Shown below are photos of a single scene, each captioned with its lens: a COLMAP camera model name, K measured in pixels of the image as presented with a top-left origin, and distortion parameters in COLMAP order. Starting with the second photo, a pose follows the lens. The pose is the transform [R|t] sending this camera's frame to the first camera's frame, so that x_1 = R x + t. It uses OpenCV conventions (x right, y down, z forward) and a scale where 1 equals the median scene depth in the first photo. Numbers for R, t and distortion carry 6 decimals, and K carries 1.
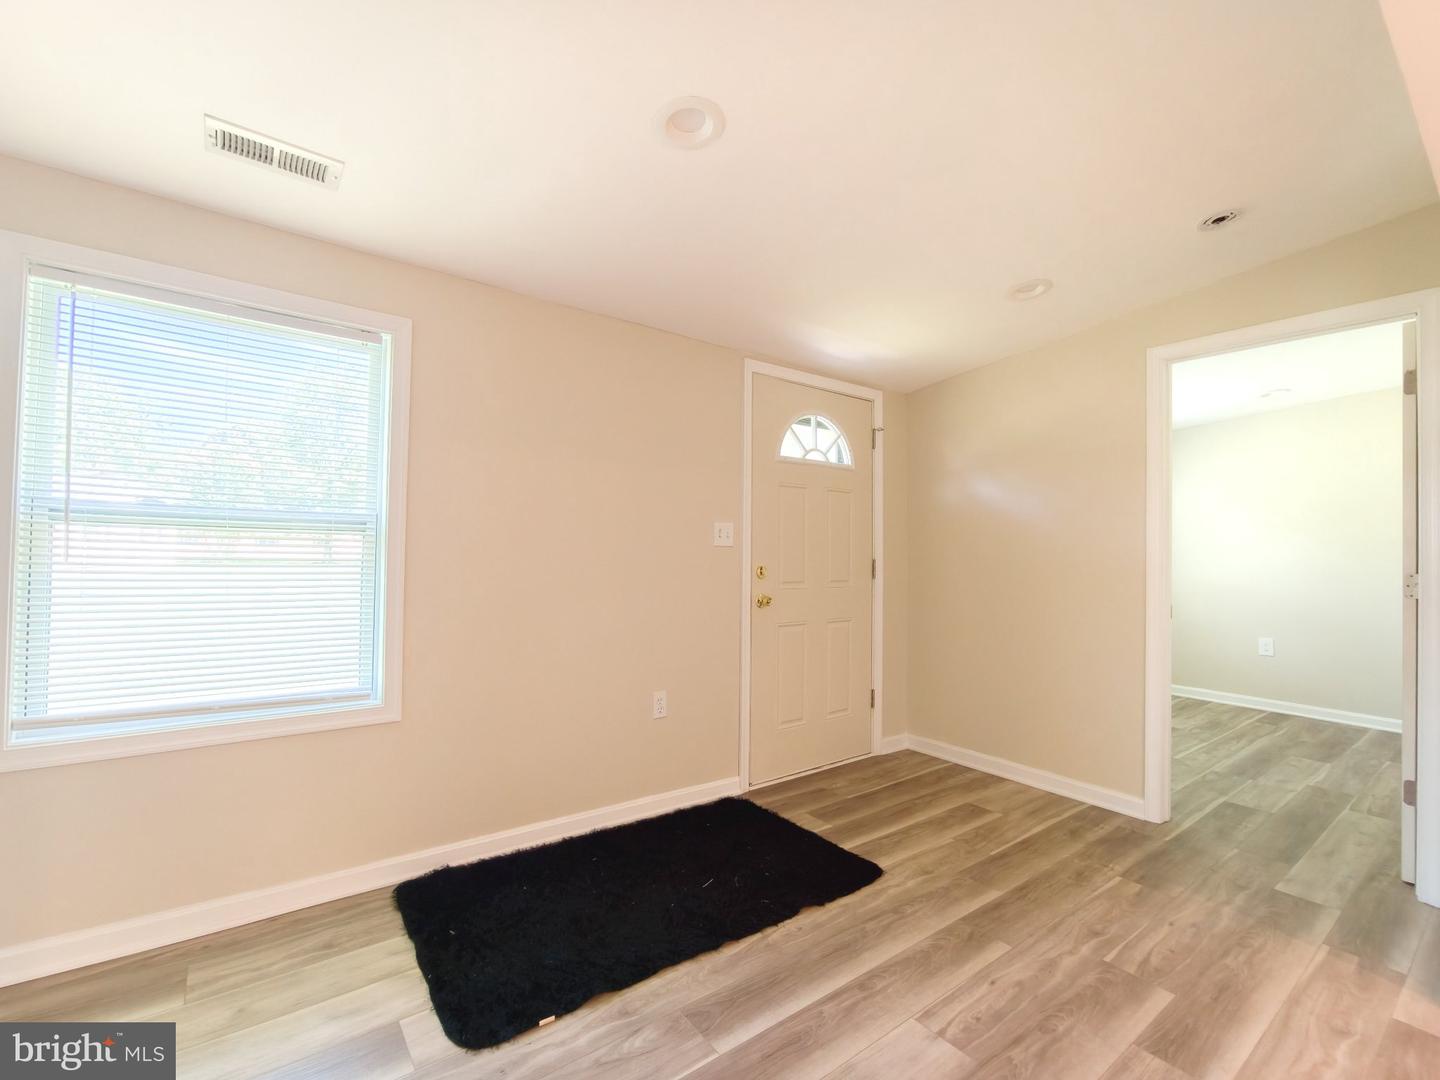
lens RADIAL K [[652.7, 0, 726.2], [0, 652.7, 550.0], [0, 0, 1]] dist [-0.026738, 0.009338]
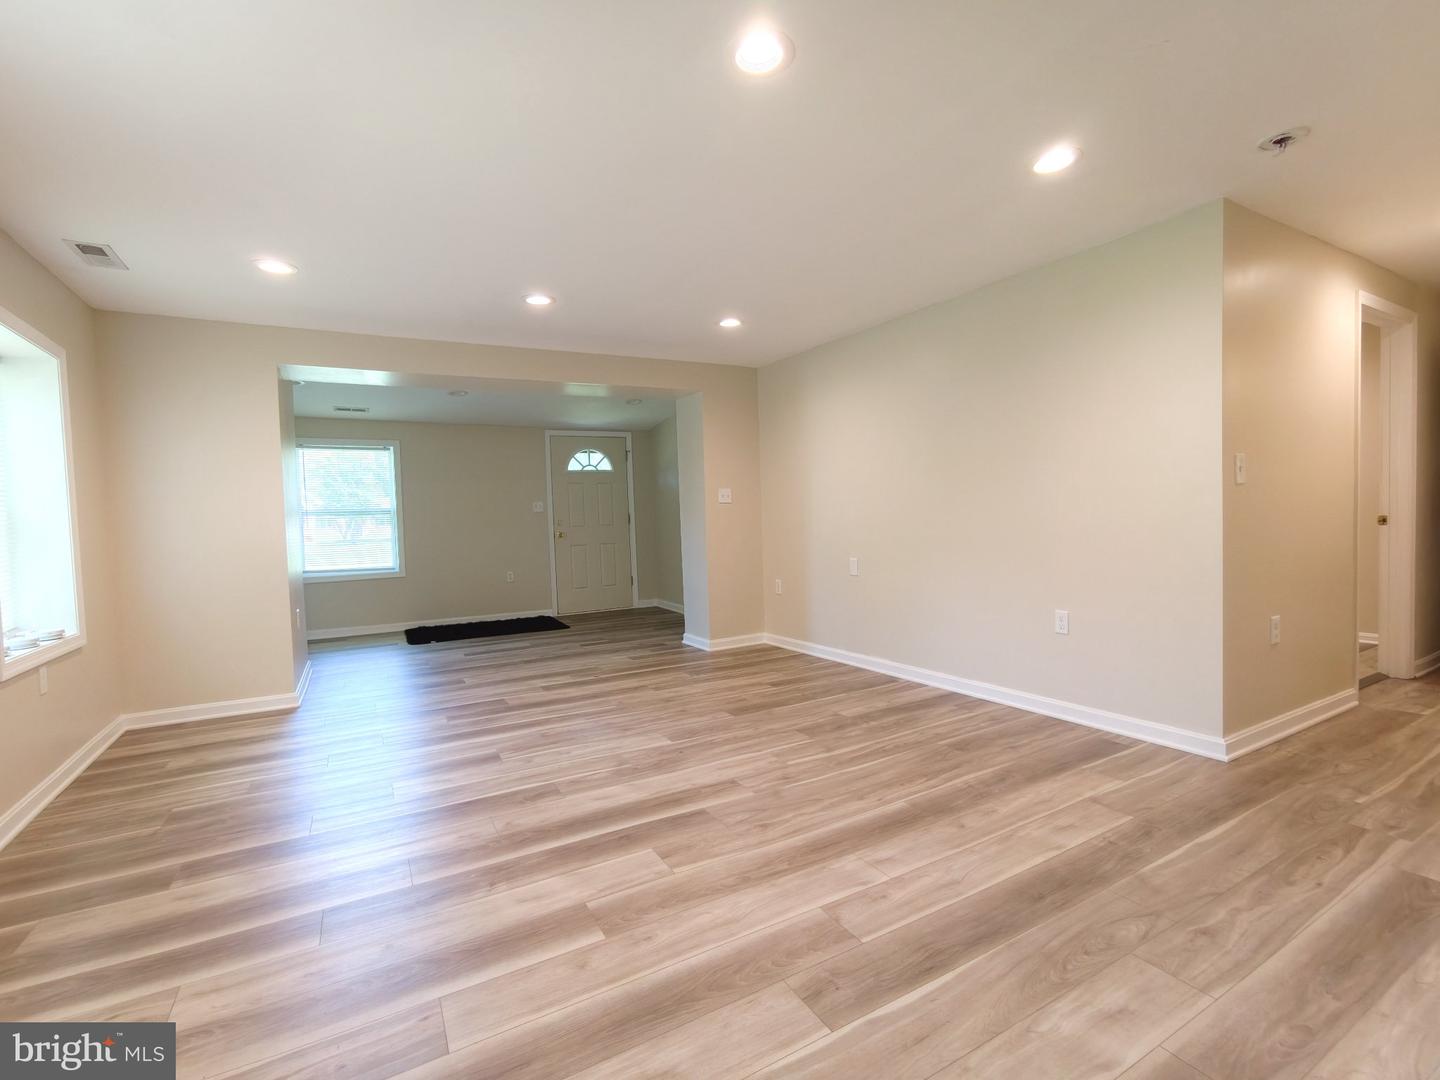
lens RADIAL K [[652.7, 0, 727.1], [0, 652.7, 560.9], [0, 0, 1]] dist [-0.026738, 0.009338]
pose [[0.987294, -0.034620, -0.155086, 0.934284], [0.045851, 0.996532, 0.069434, 0.034350], [0.152144, -0.075663, 0.985458, -1.119601]]
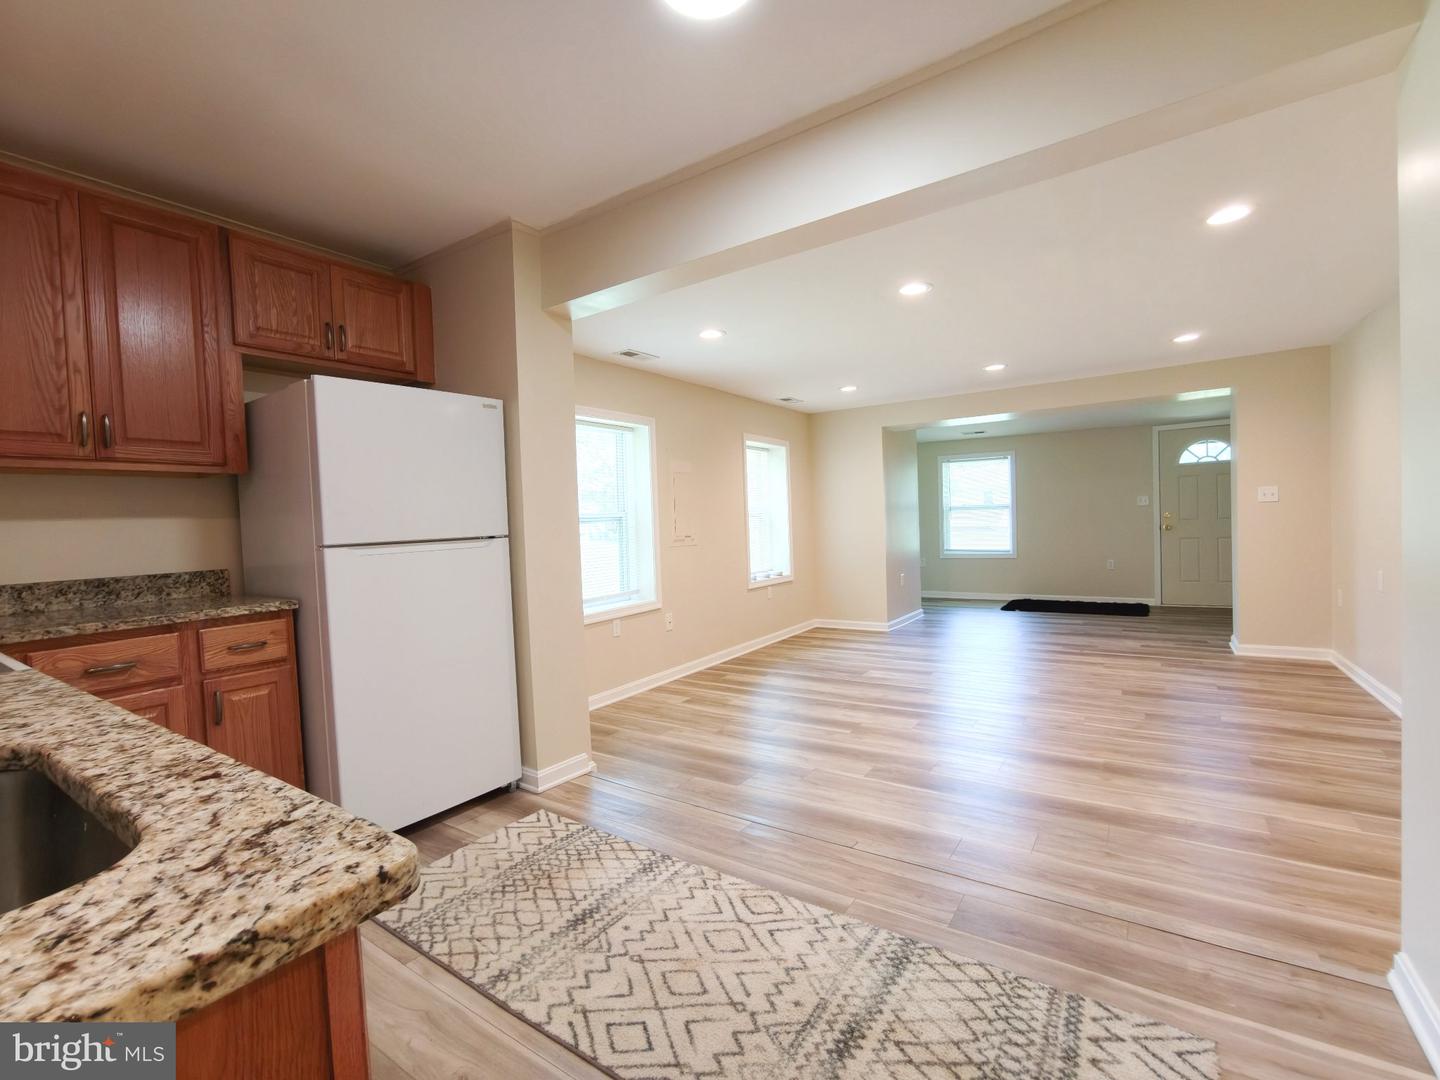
lens RADIAL K [[652.7, 0, 720.3], [0, 652.7, 542.9], [0, 0, 1]] dist [-0.026738, 0.009338]
pose [[0.301437, 0.005186, -0.953472, 1.687486], [0.042822, 0.998903, 0.018971, 0.019103], [0.952524, -0.046548, 0.300884, -1.163899]]
